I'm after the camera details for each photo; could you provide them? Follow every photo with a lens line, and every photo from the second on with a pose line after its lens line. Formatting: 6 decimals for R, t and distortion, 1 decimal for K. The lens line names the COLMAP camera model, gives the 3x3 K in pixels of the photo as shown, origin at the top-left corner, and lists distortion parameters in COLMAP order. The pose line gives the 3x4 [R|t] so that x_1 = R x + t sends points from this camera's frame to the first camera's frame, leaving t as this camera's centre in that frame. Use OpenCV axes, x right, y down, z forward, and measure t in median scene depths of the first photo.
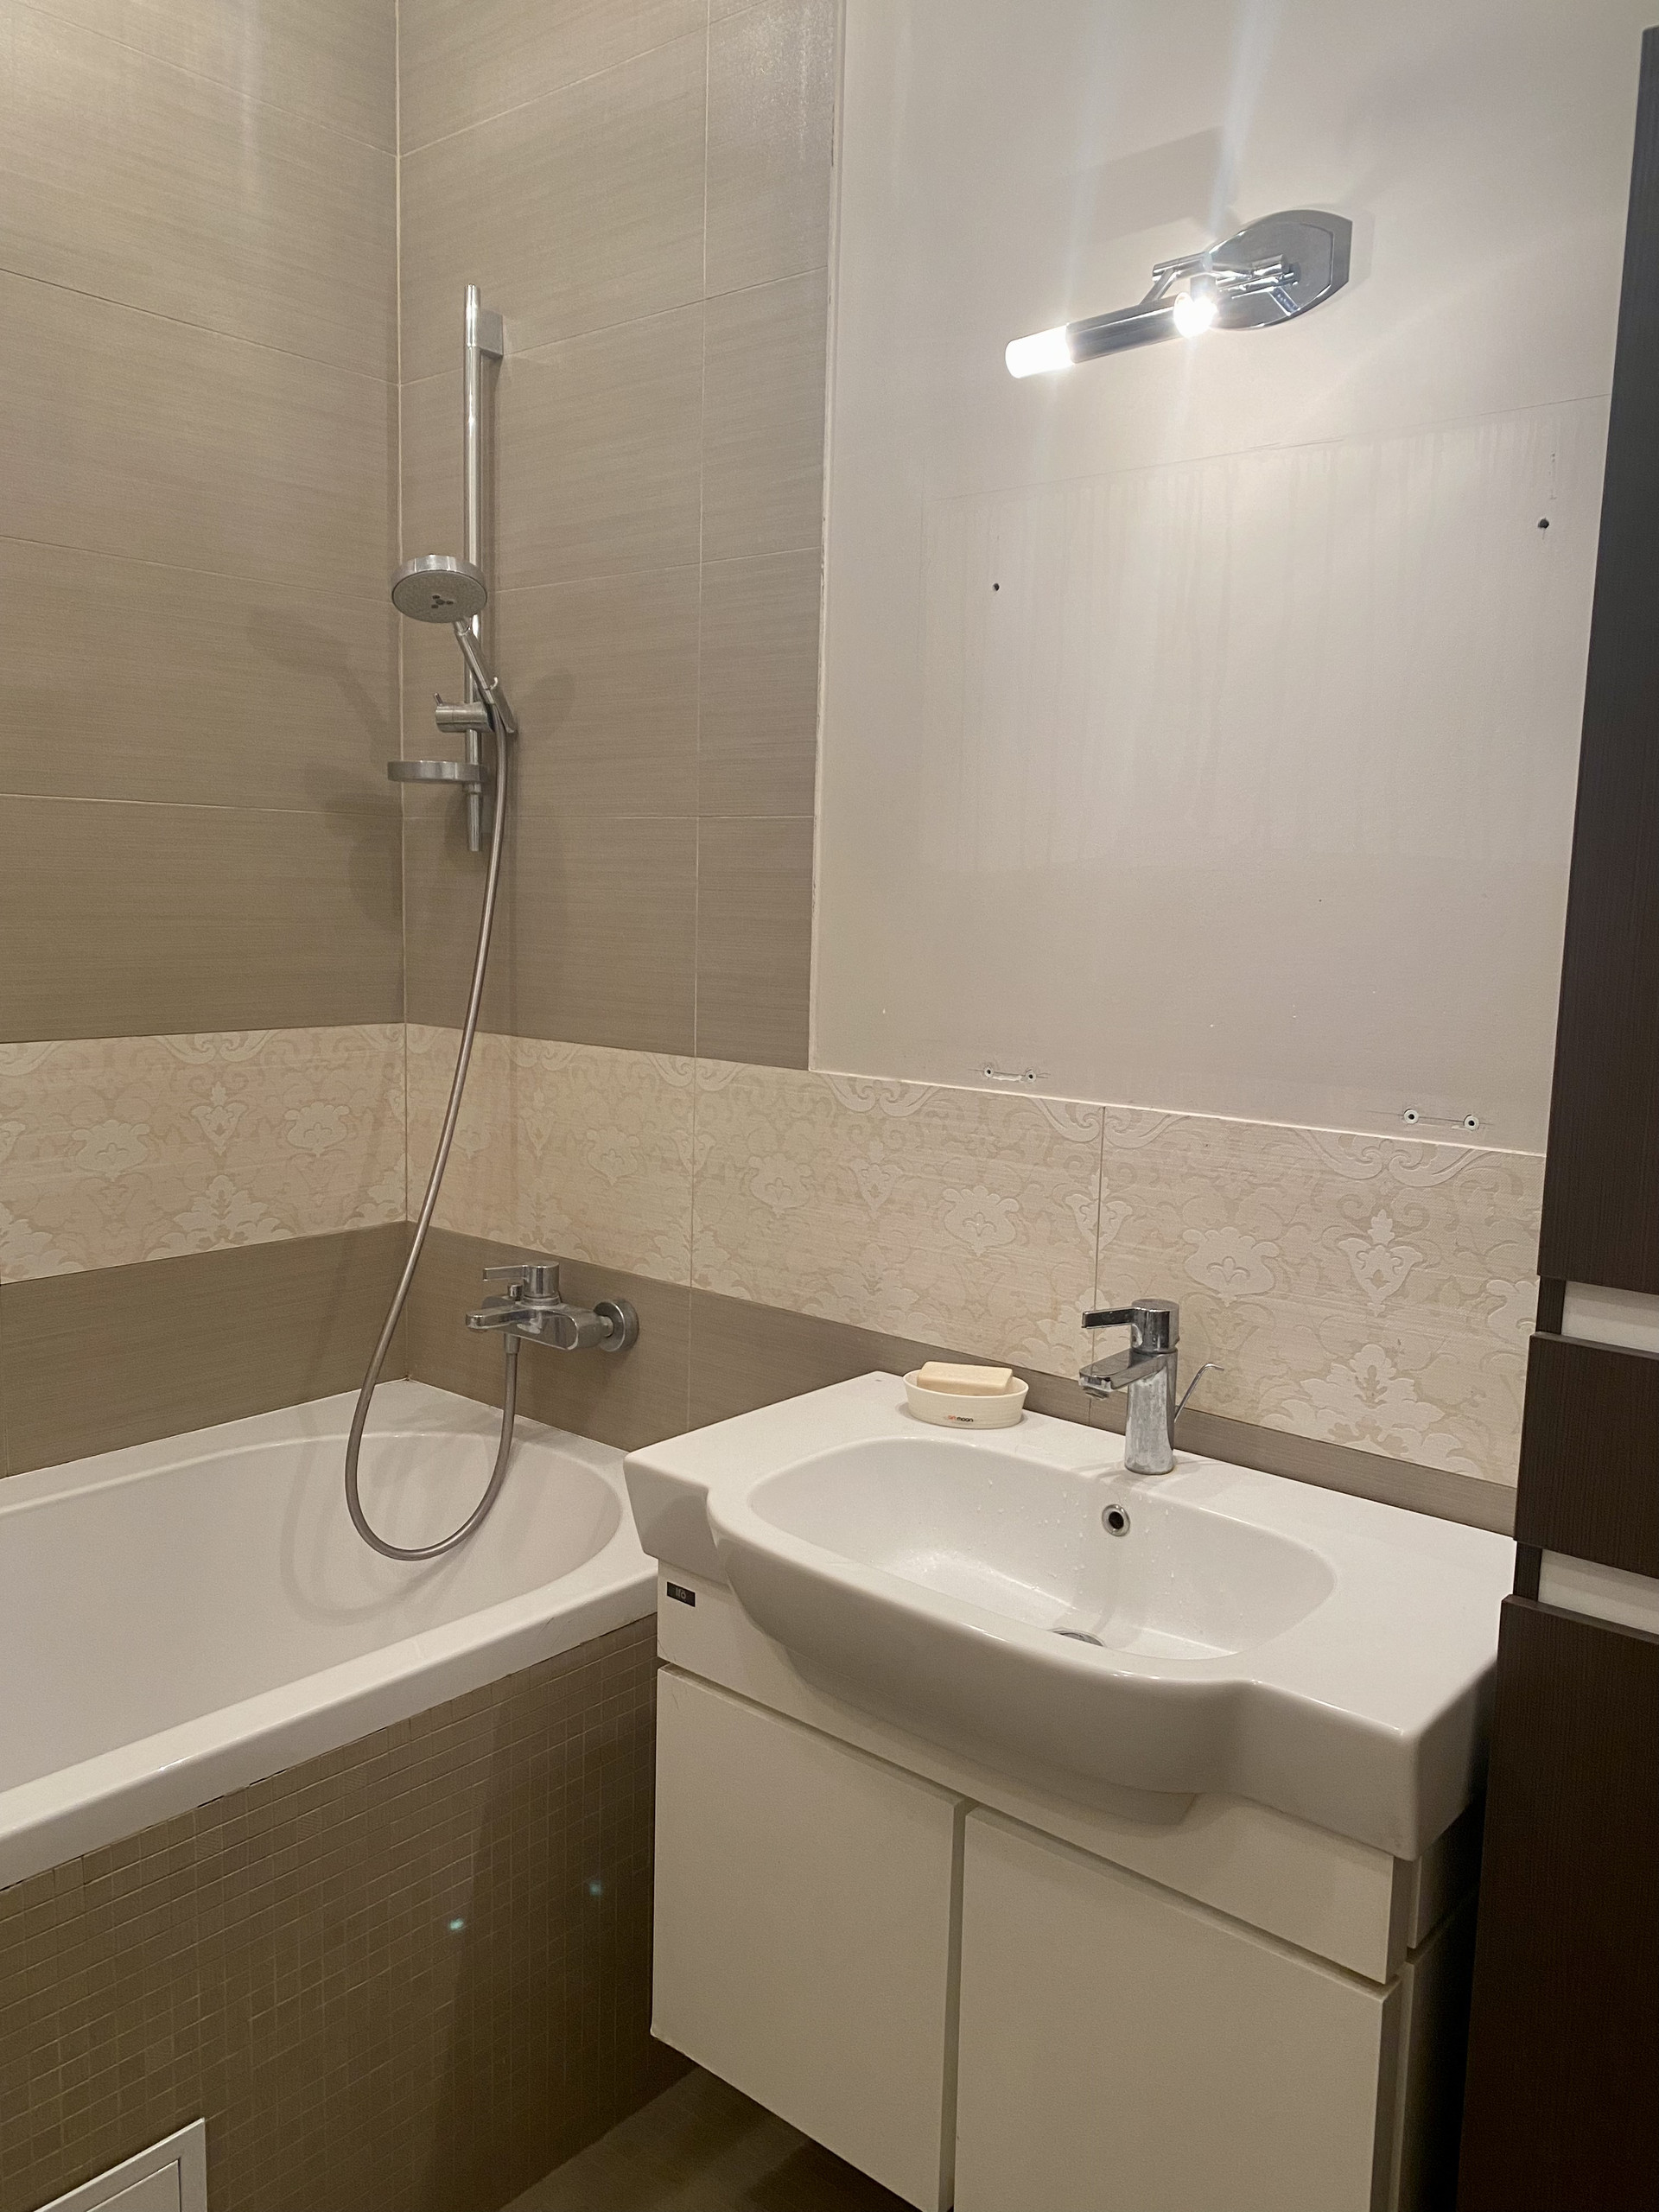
lens RADIAL K [[1687.8, 0, 834.1], [0, 1687.8, 1113.8], [0, 0, 1]] dist [0.068278, -0.112503]
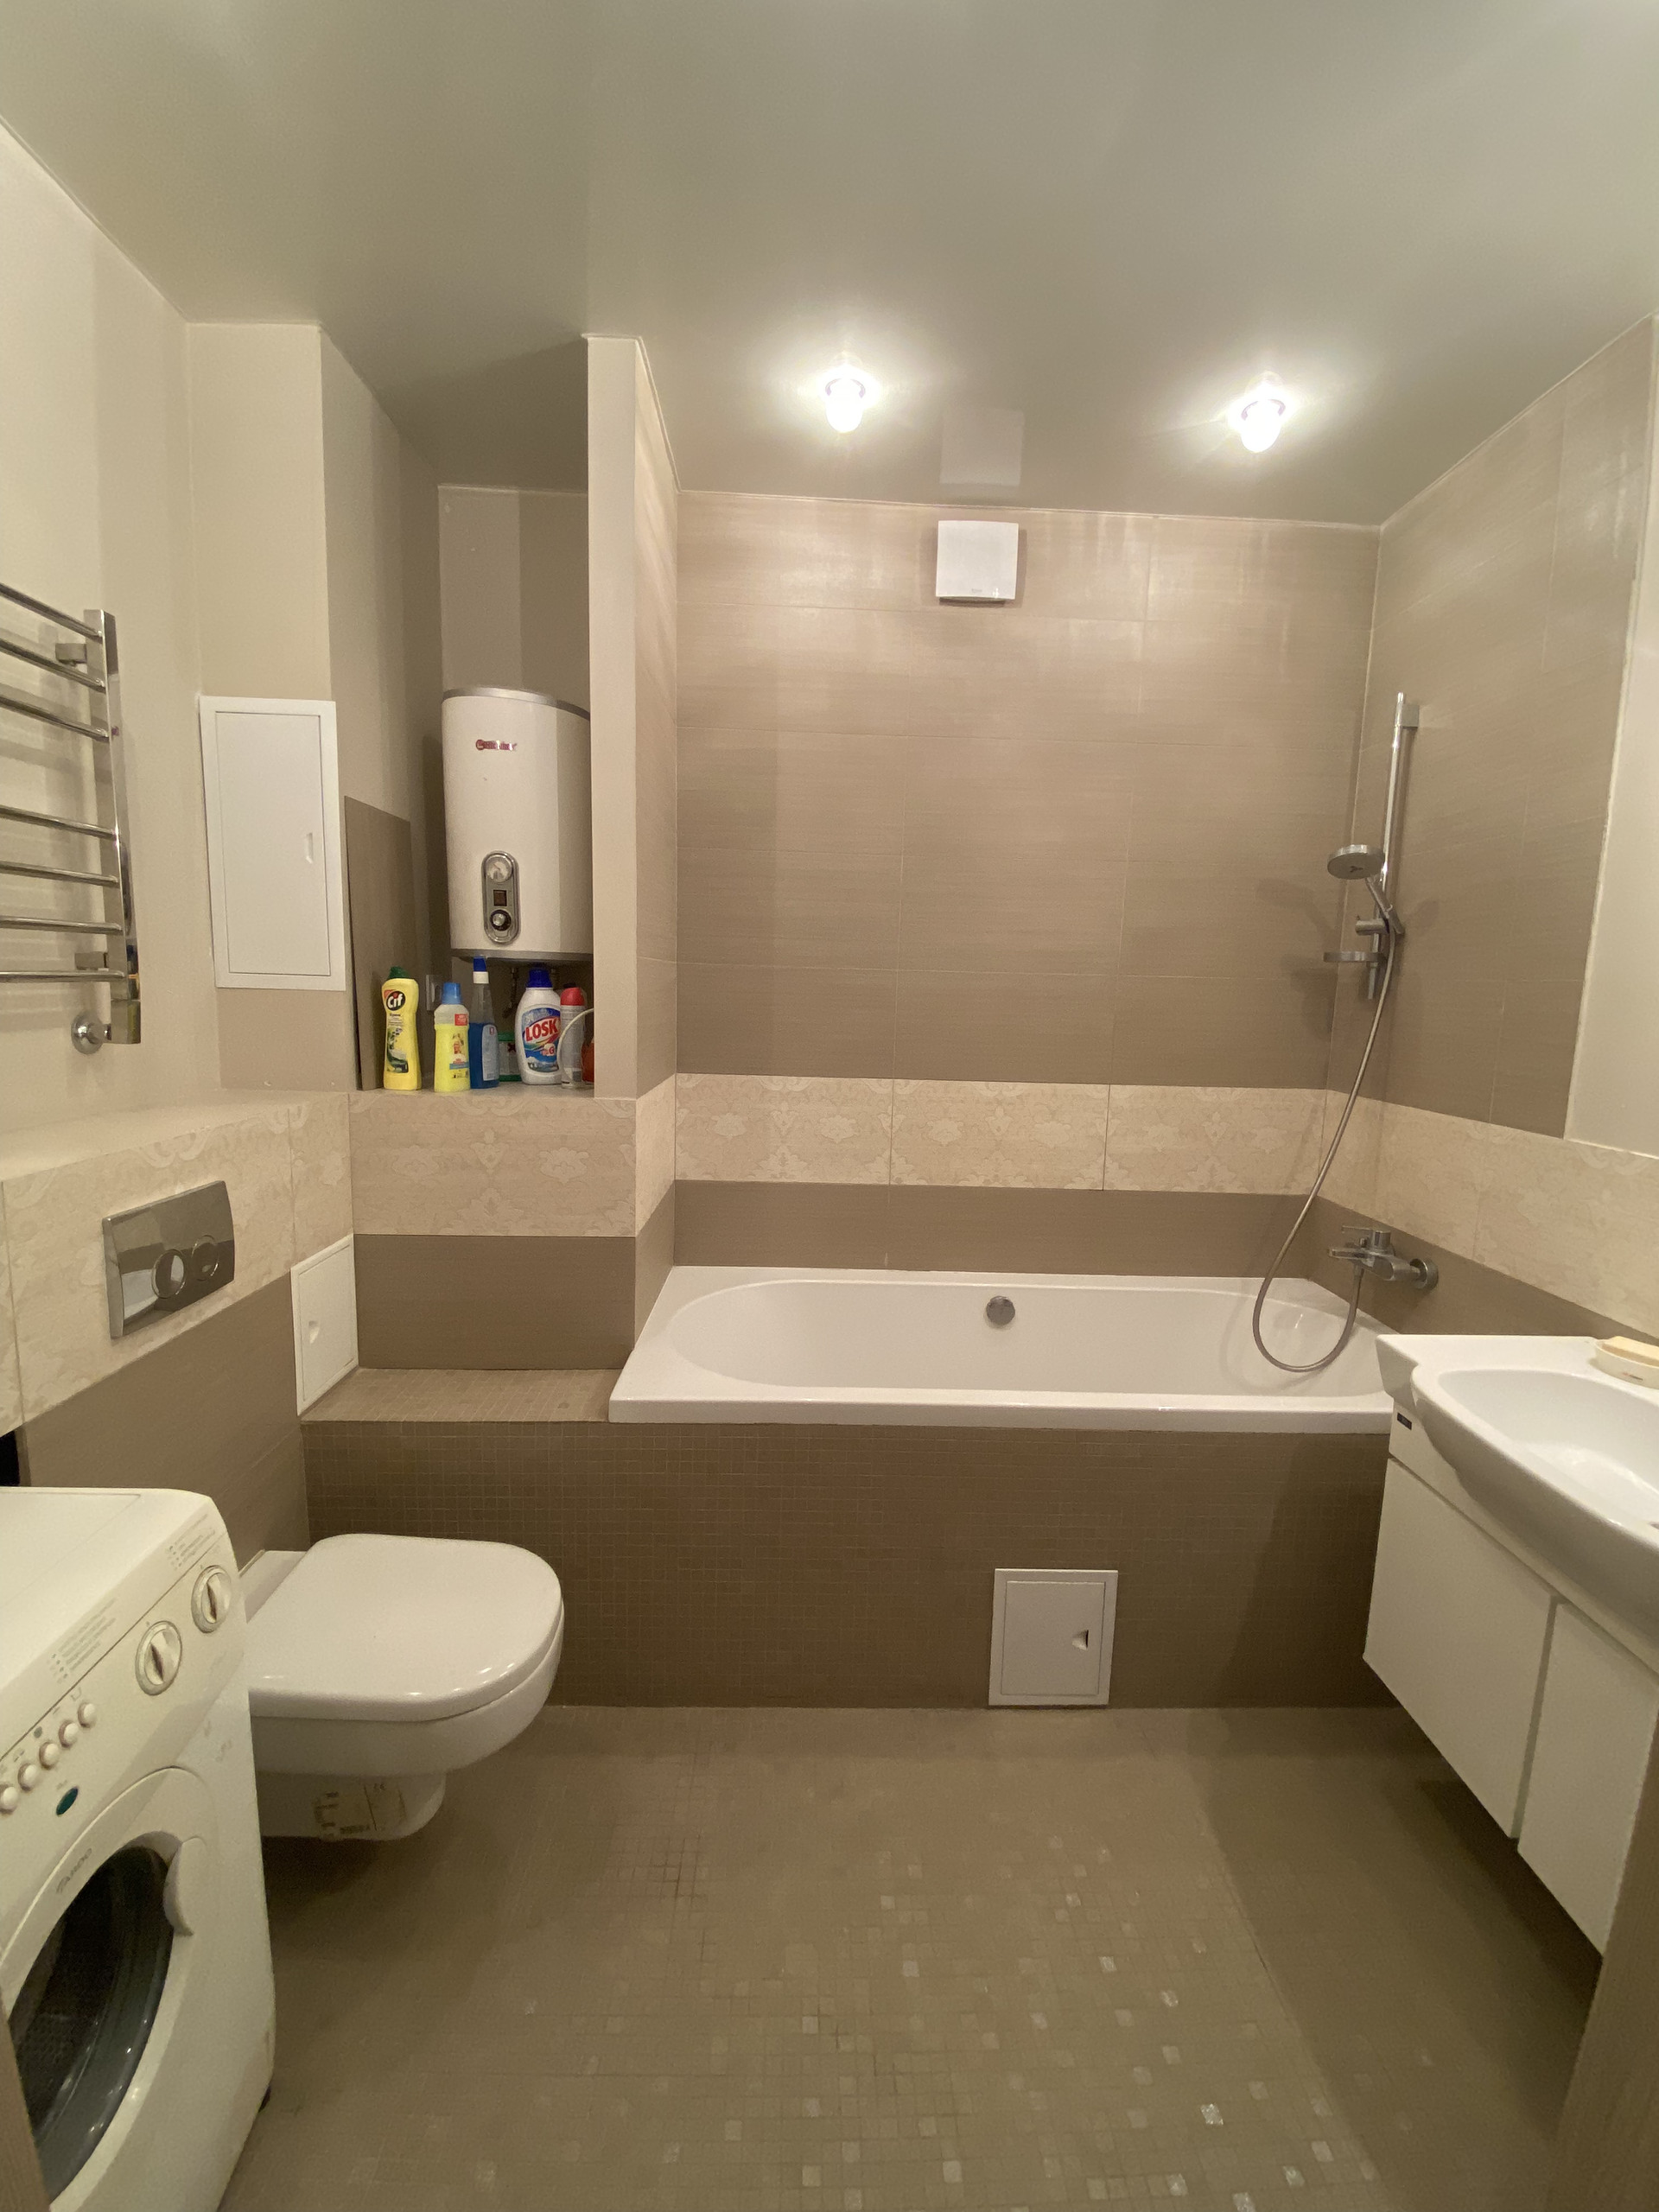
lens RADIAL K [[923.5, 0, 829.5], [0, 923.5, 1106.0], [0, 0, 1]] dist [0.039342, -0.027802]
pose [[0.656683, 0.094500, -0.748222, 0.171191], [-0.111393, 0.993390, 0.027699, -0.003519], [0.745895, 0.065157, 0.662869, -0.094176]]
